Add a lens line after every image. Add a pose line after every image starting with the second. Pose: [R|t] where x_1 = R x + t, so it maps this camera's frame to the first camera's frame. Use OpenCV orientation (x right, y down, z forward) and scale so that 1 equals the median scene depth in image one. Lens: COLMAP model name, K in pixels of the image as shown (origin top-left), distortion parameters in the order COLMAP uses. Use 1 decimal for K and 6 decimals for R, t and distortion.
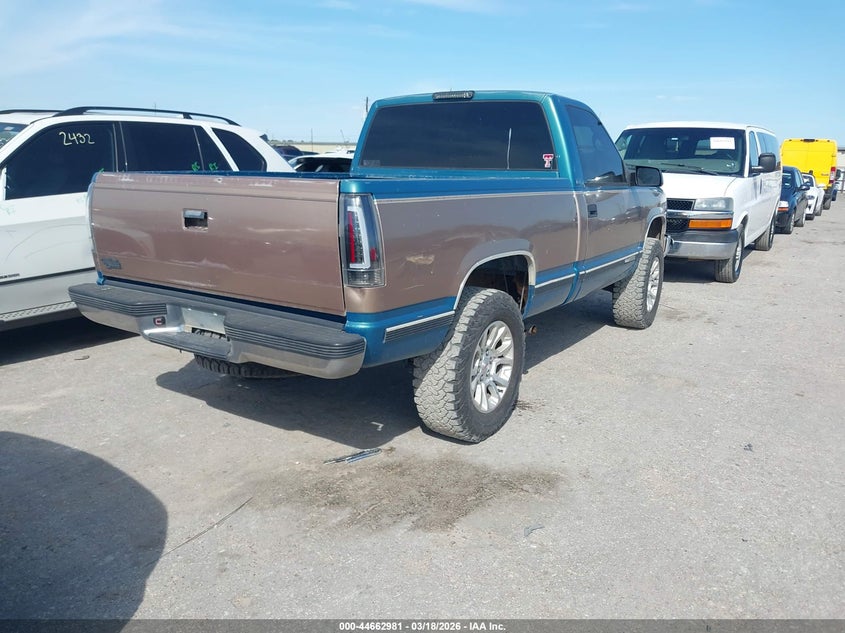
lens RADIAL K [[659.4, 0, 422.3], [0, 659.4, 317.9], [0, 0, 1]] dist [0.031769, -0.017877]
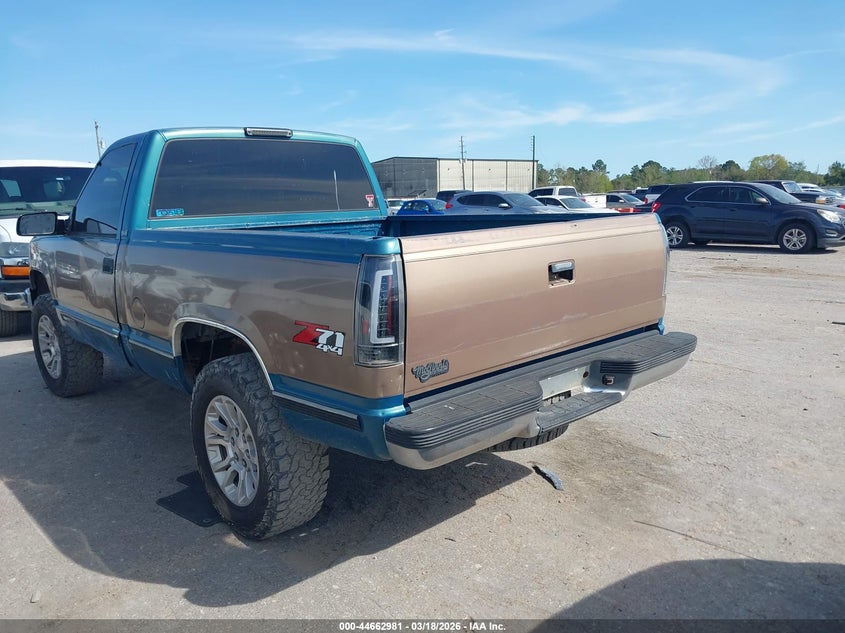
lens RADIAL K [[659.4, 0, 420.5], [0, 659.4, 315.0], [0, 0, 1]] dist [0.031769, -0.017877]
pose [[0.247762, -0.195495, 0.948892, -1.187480], [0.251453, 0.958841, 0.131889, -0.246464], [-0.935620, 0.205925, 0.286723, 0.889285]]
